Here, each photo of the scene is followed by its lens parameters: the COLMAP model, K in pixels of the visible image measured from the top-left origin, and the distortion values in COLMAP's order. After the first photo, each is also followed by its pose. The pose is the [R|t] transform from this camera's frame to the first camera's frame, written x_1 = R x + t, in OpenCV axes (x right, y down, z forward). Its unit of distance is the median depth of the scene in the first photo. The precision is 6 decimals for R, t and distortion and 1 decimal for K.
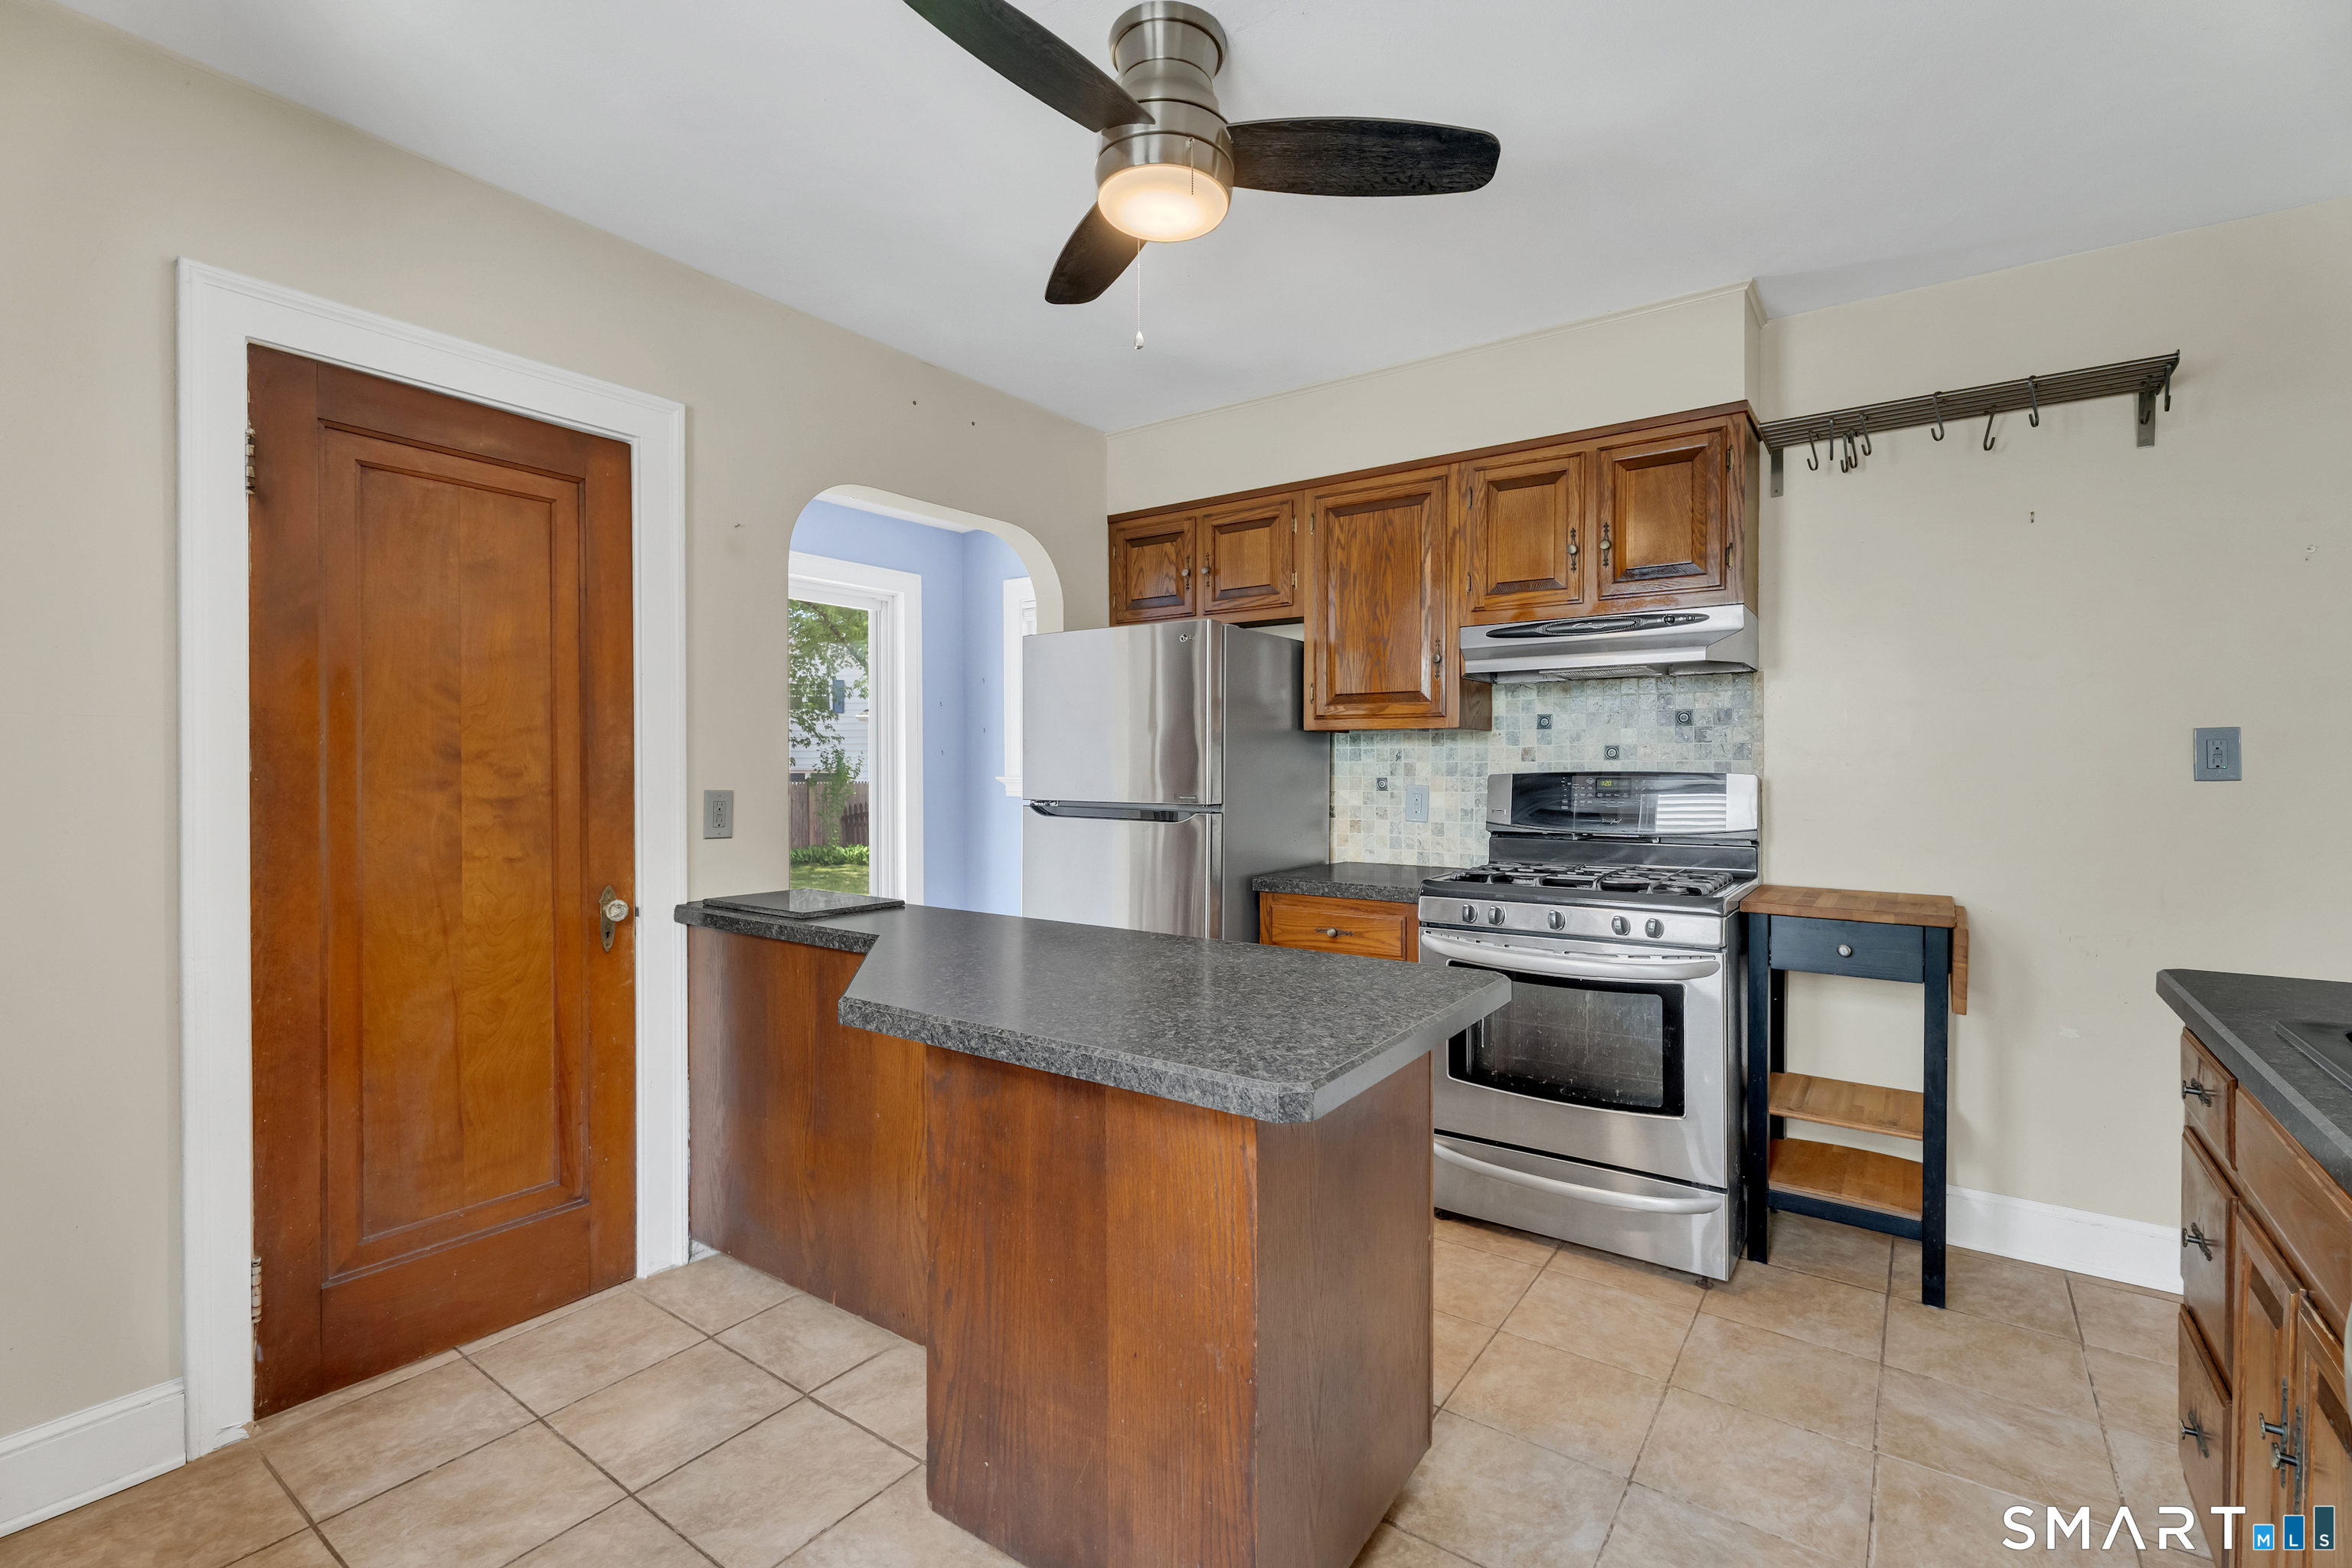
lens RADIAL K [[1023.1, 0, 1181.9], [0, 1023.1, 766.5], [0, 0, 1]] dist [-0.000183, 0.000701]
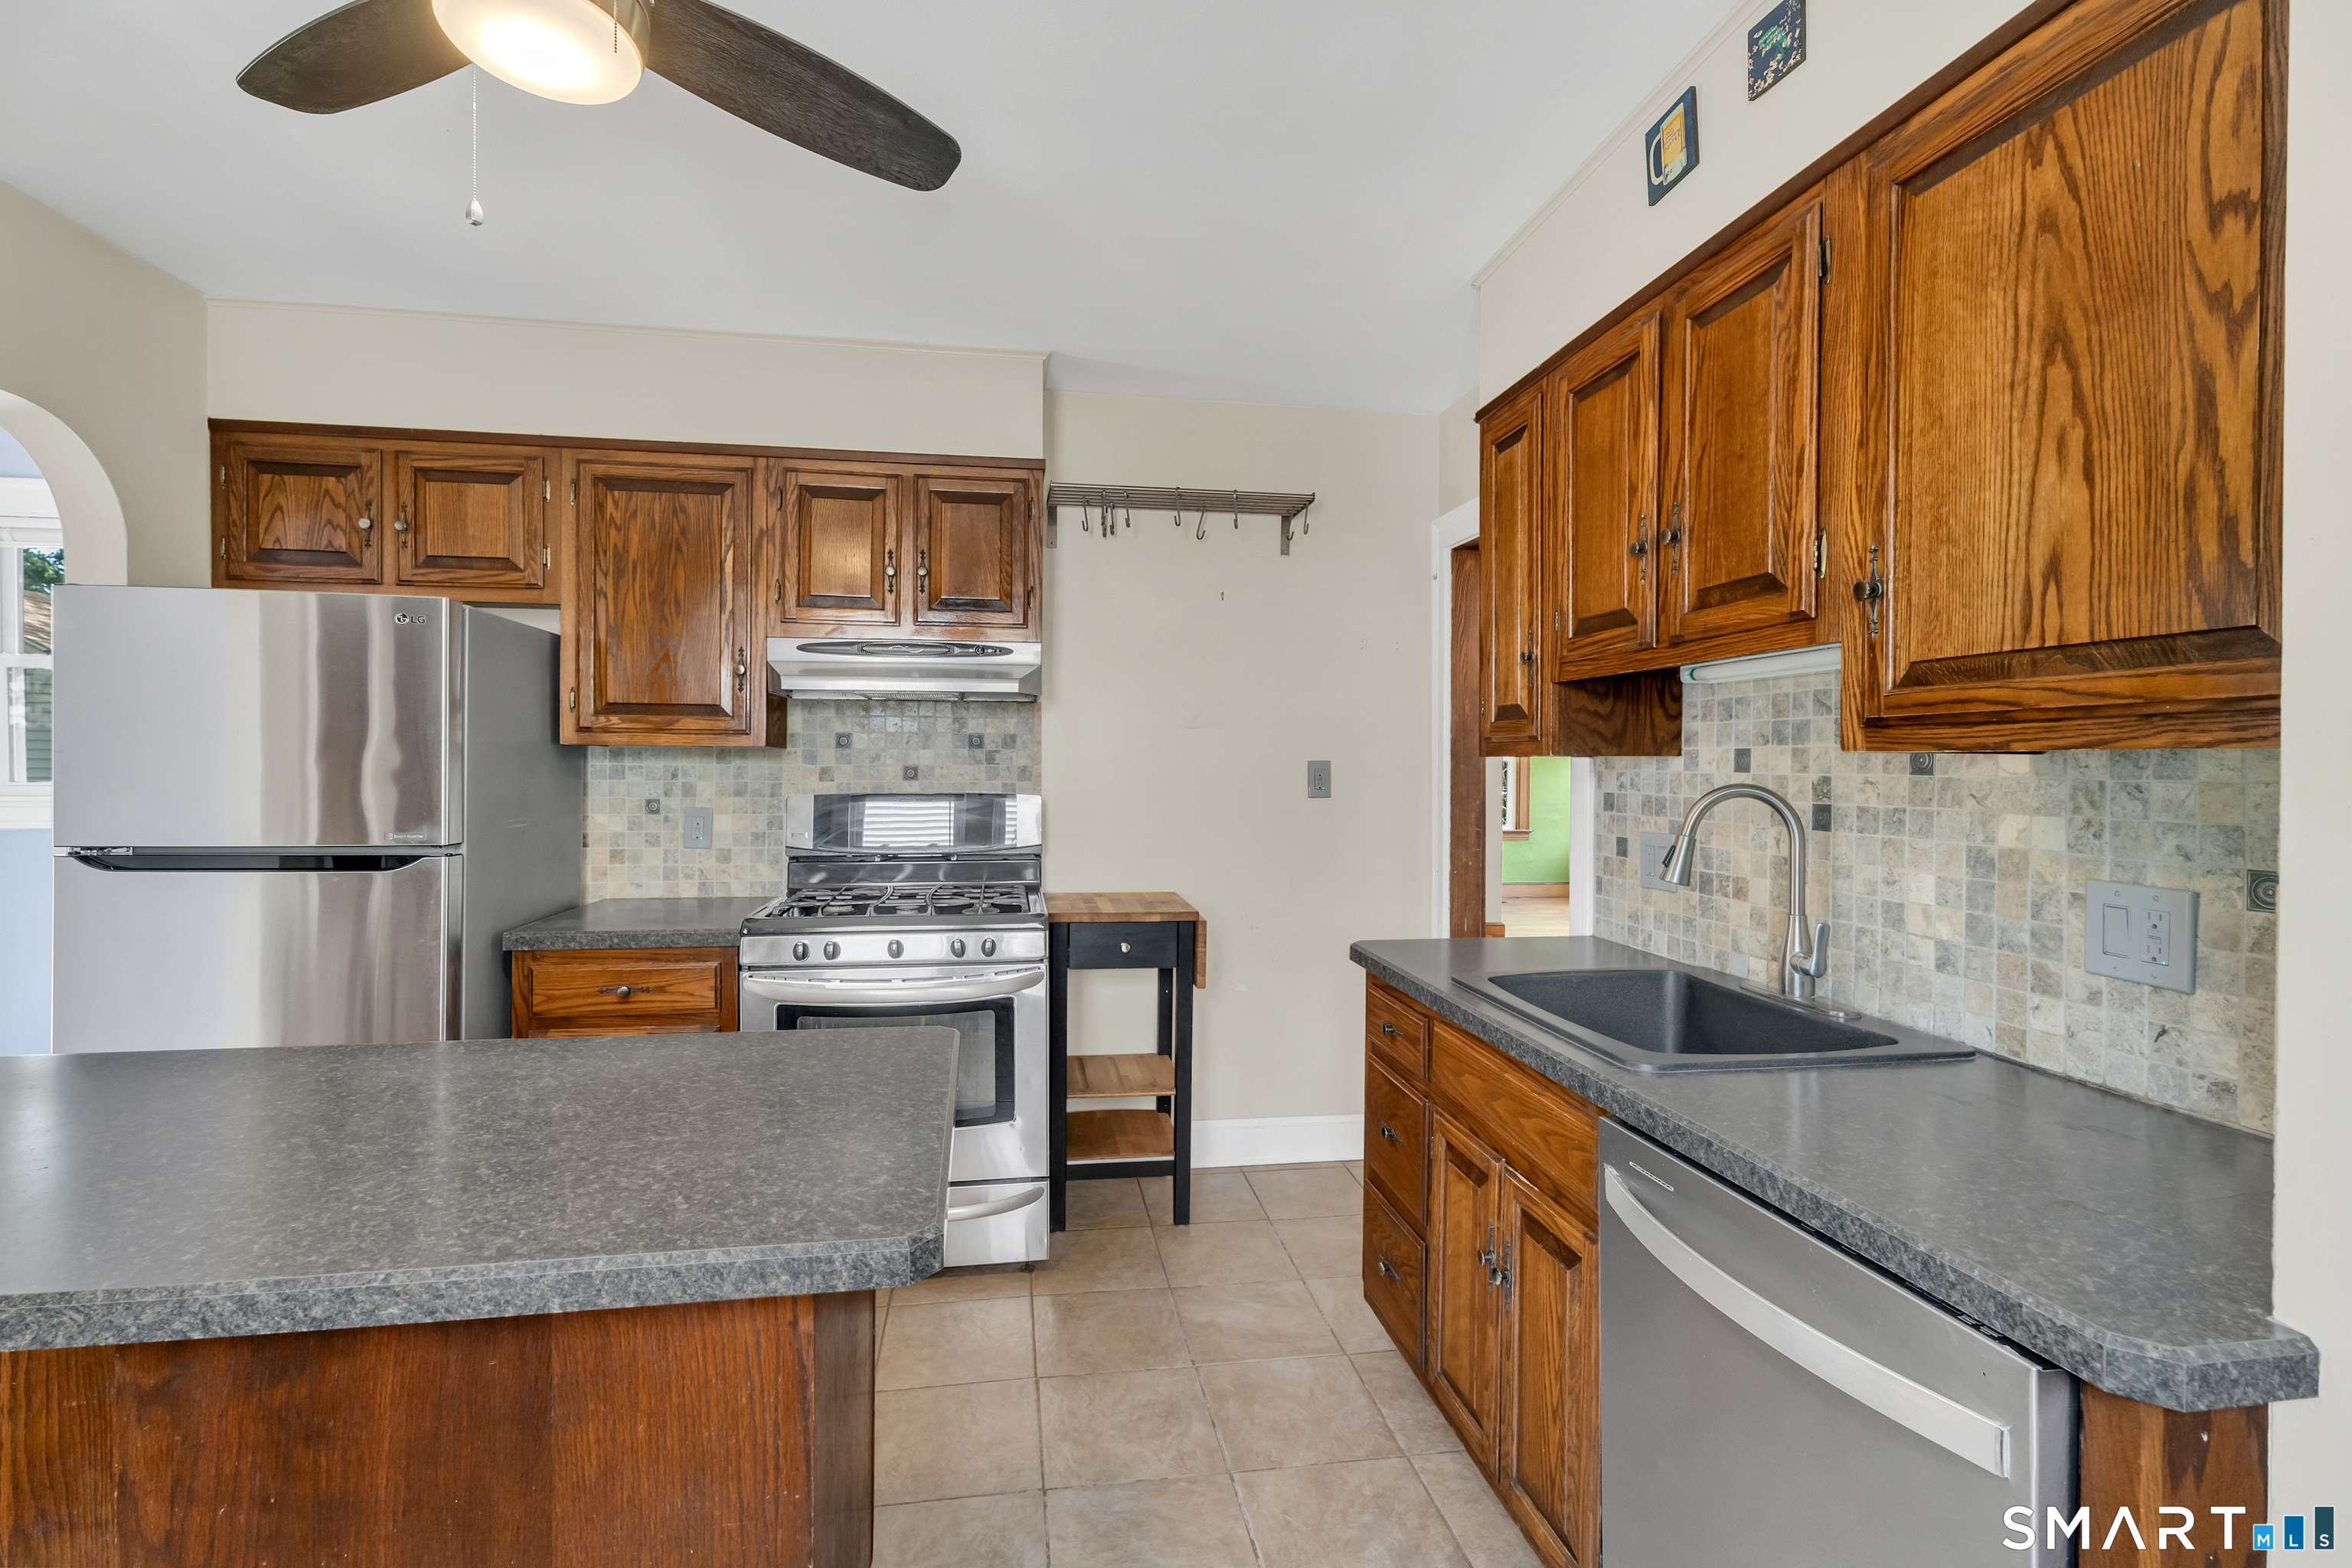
lens RADIAL K [[1023.1, 0, 1150.6], [0, 1023.1, 769.2], [0, 0, 1]] dist [-0.000183, 0.000701]
pose [[0.724486, 0.000964, 0.689289, -0.126200], [-0.003880, 0.999989, 0.002679, -0.024318], [-0.689279, -0.004615, 0.724481, 0.109840]]
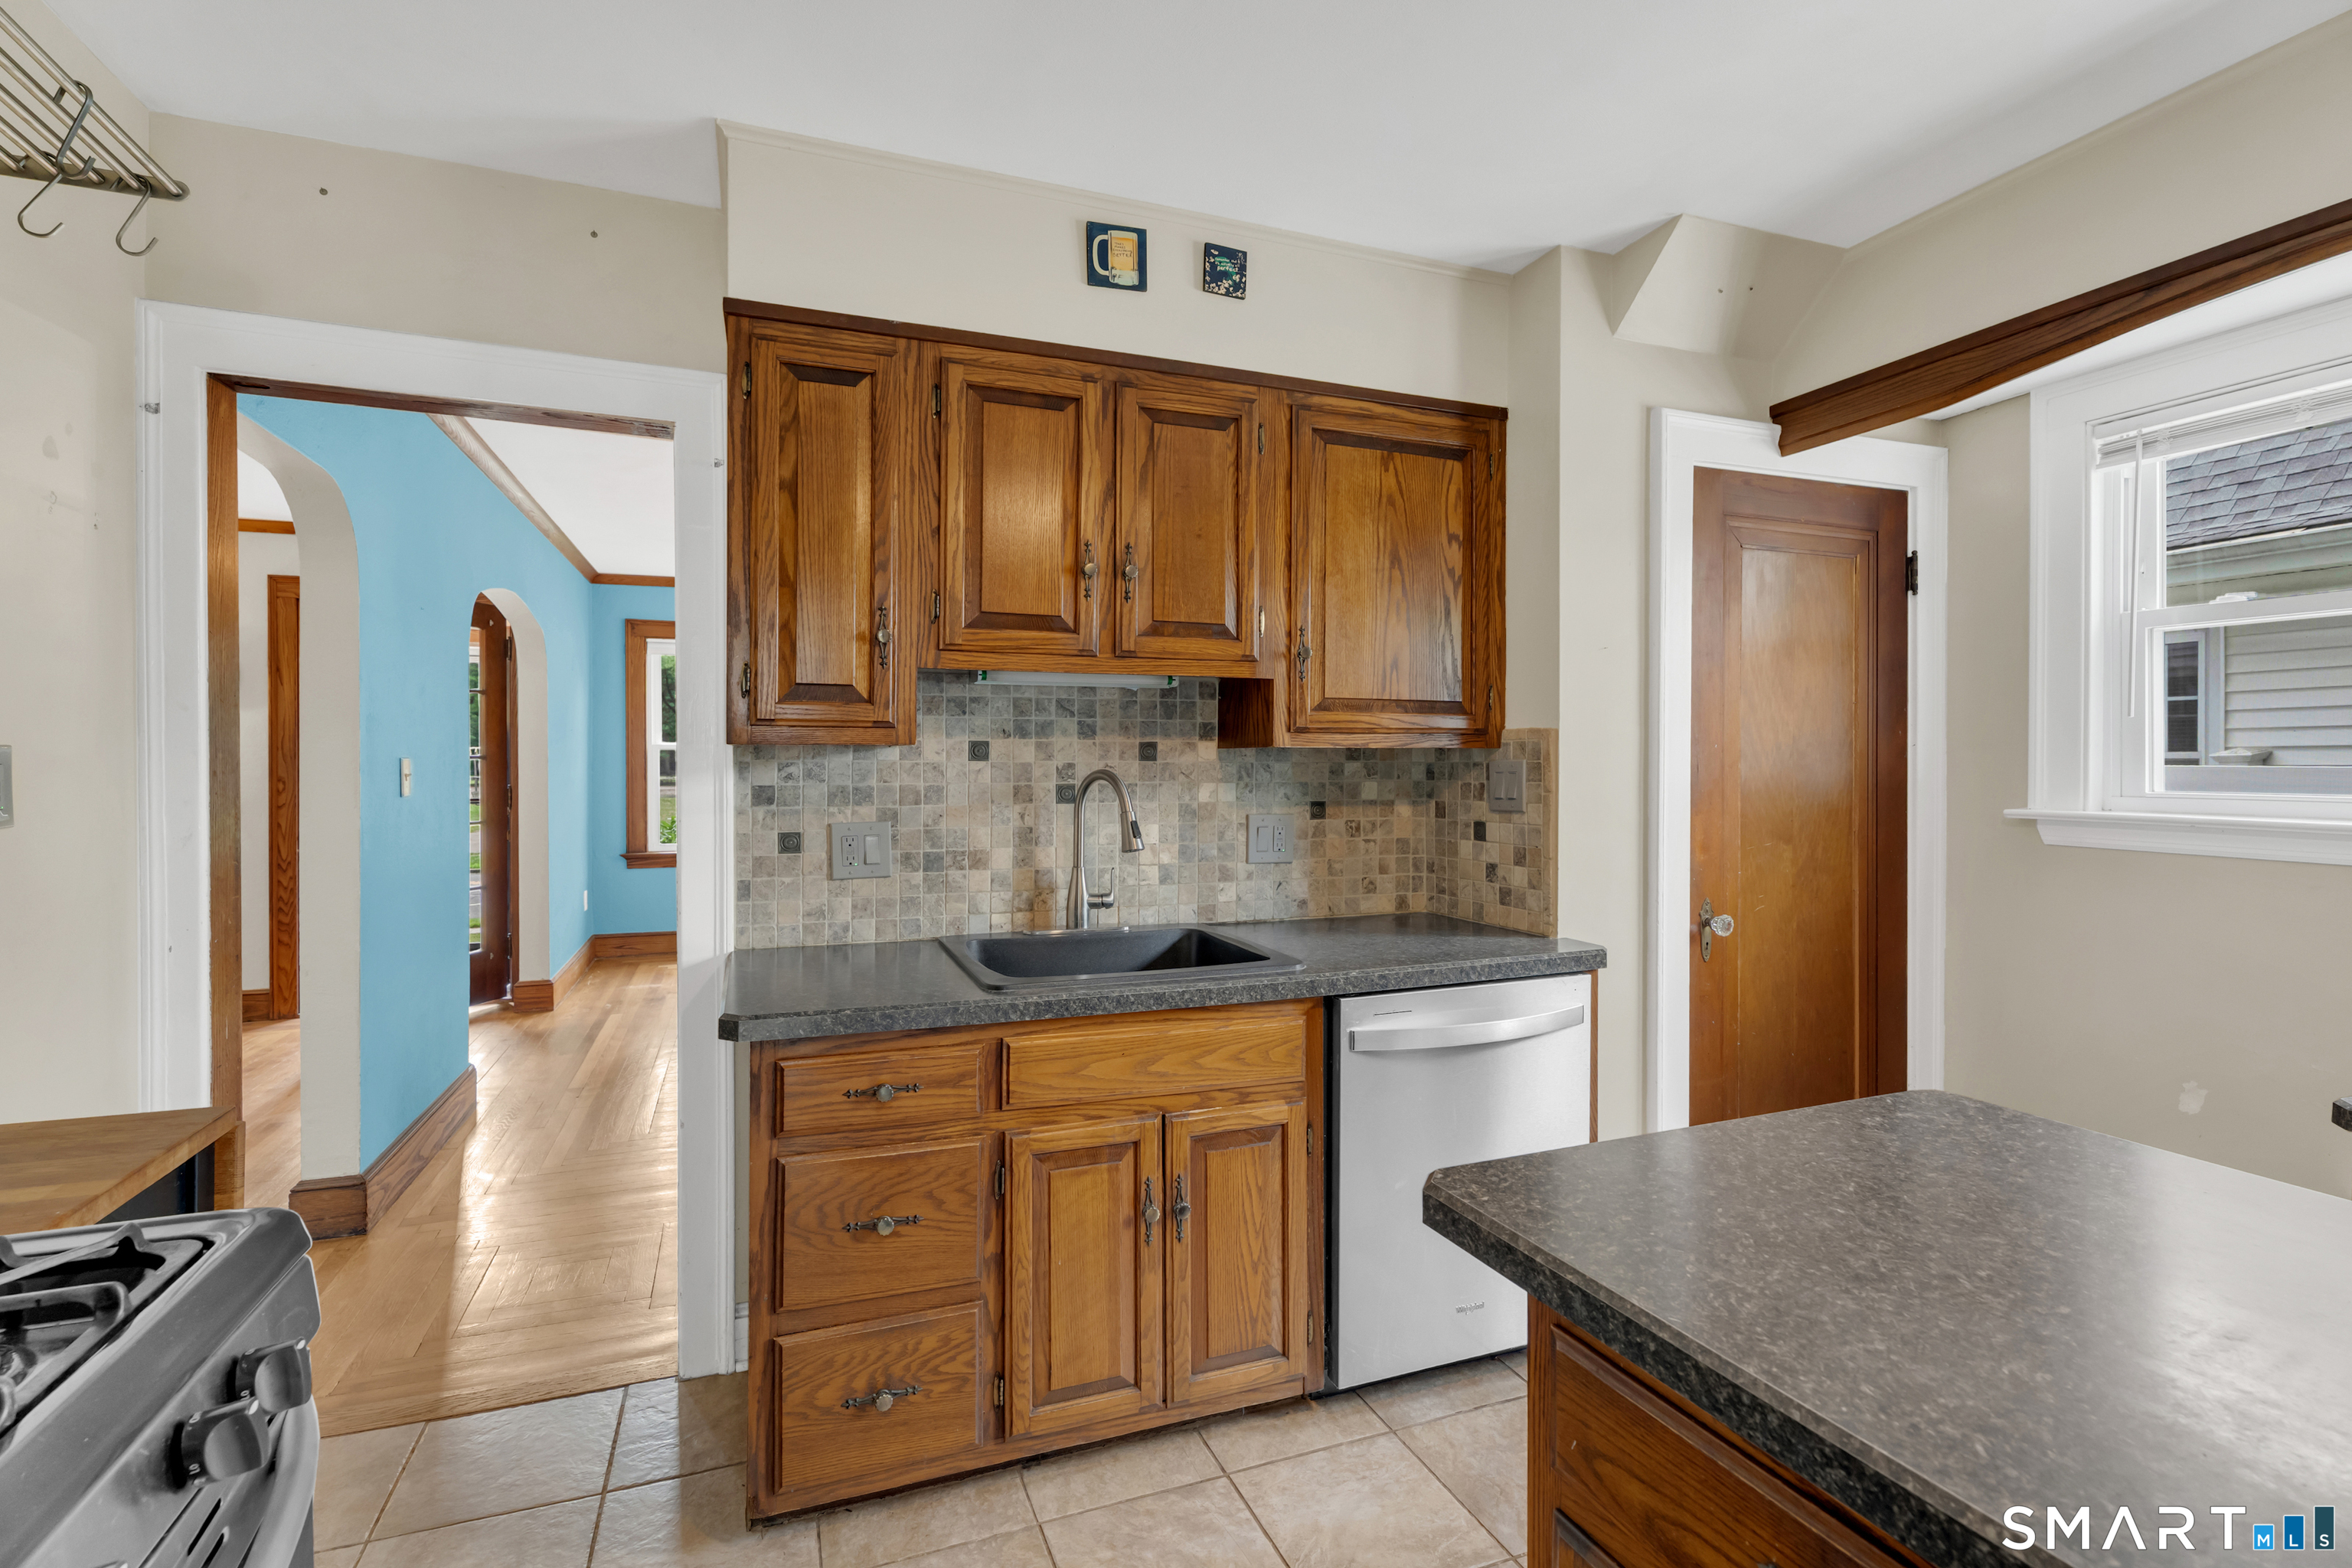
lens RADIAL K [[1100.3, 0, 1156.1], [0, 1100.3, 782.6], [0, 0, 1]] dist [-0.016011, 0.001635]
pose [[-0.813760, -0.010329, 0.581109, 0.010306], [0.003164, 0.999749, 0.022201, -0.023615], [-0.581192, 0.019905, -0.813523, 0.928511]]
